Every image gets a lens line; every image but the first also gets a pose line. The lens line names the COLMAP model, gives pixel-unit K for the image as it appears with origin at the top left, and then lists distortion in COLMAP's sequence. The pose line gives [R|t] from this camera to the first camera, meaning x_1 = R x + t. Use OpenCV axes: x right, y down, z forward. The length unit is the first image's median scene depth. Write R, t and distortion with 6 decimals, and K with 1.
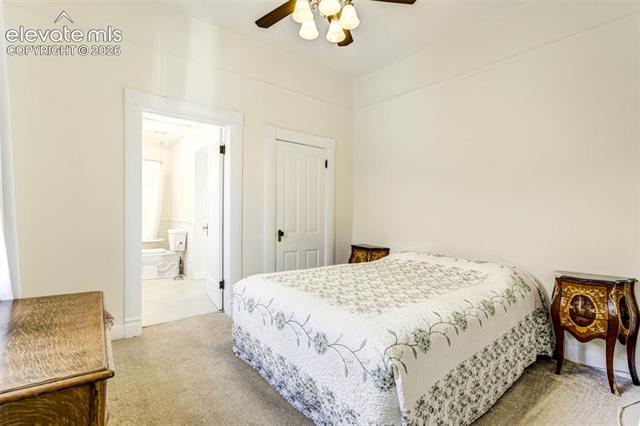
lens RADIAL K [[297.3, 0, 311.2], [0, 297.3, 214.9], [0, 0, 1]] dist [-0.032657, 0.000363]
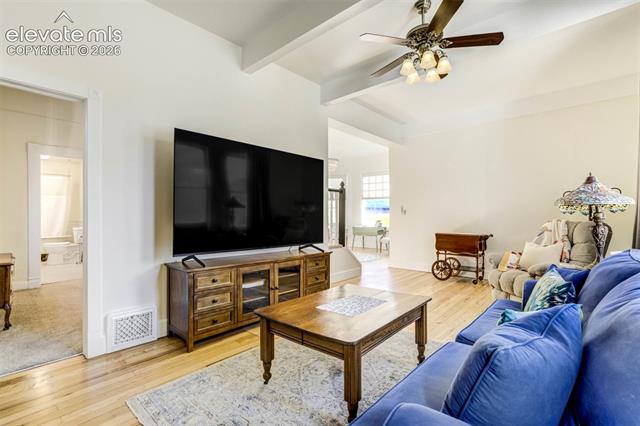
lens RADIAL K [[299.9, 0, 319.2], [0, 299.9, 217.0], [0, 0, 1]] dist [-0.033607, 0.006516]
pose [[0.984776, -0.003854, 0.173786, 0.405813], [0.002402, 0.999960, 0.008564, -0.009147], [-0.173812, -0.008017, 0.984746, -0.534886]]
